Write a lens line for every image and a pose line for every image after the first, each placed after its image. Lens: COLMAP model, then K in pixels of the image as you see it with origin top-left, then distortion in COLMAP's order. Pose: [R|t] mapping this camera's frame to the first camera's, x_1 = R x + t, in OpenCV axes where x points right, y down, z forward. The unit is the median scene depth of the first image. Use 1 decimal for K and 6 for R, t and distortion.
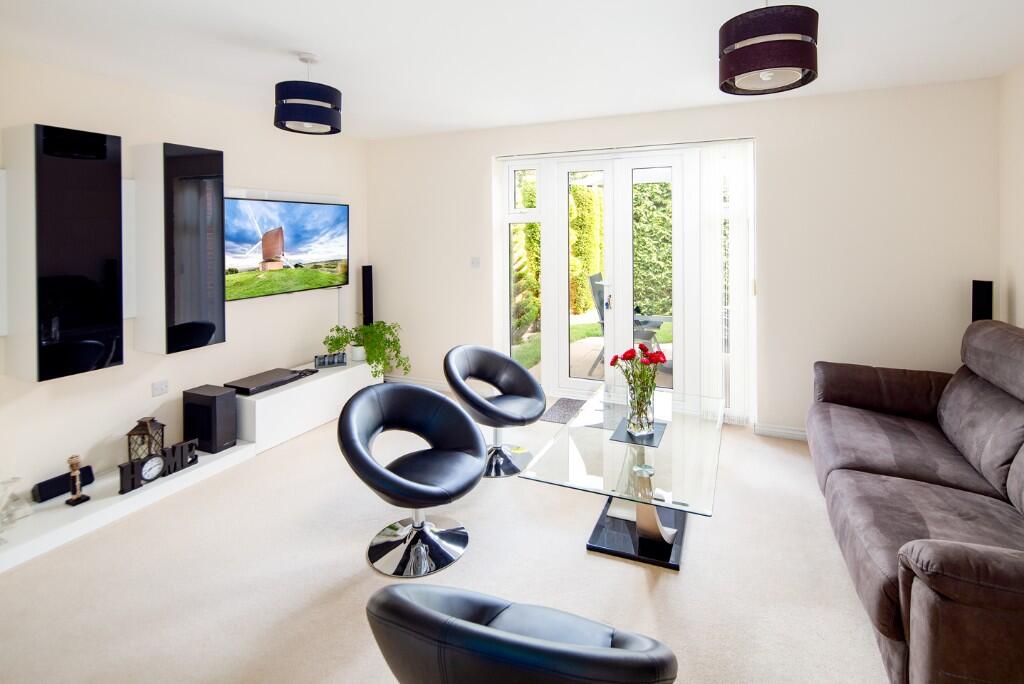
lens RADIAL K [[498.9, 0, 513.5], [0, 498.9, 333.4], [0, 0, 1]] dist [0.047478, -0.000027]
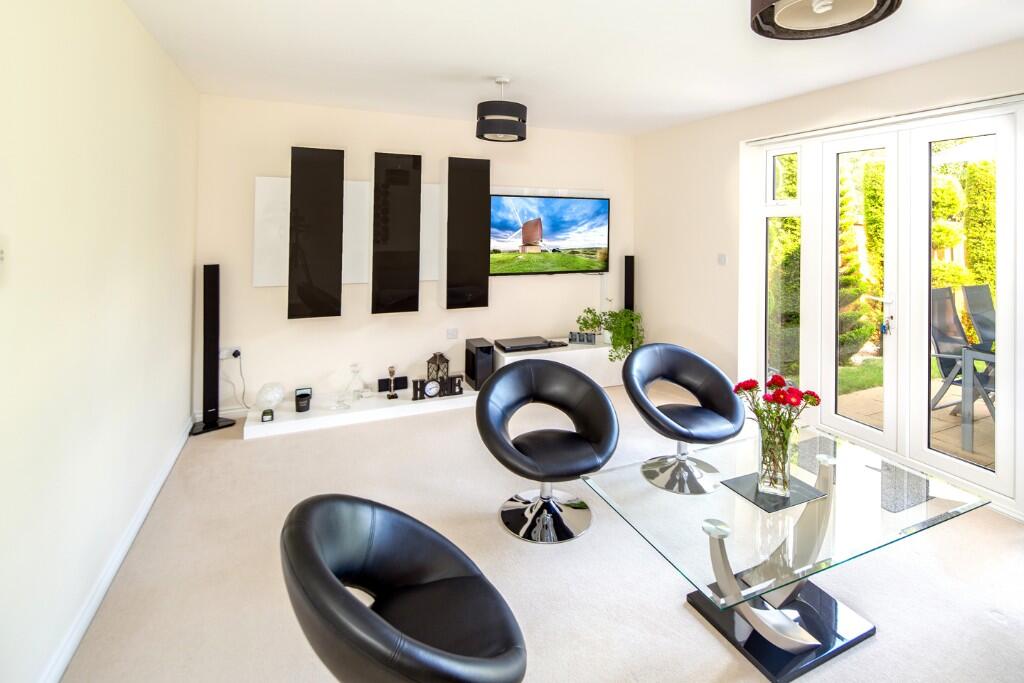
lens RADIAL K [[495.6, 0, 515.3], [0, 495.6, 285.0], [0, 0, 1]] dist [0.000252, 0.000008]
pose [[0.735760, 0.094596, -0.670603, 0.303203], [-0.151881, 0.988023, -0.027267, -0.011222], [0.659992, 0.121913, 0.741315, 0.103215]]
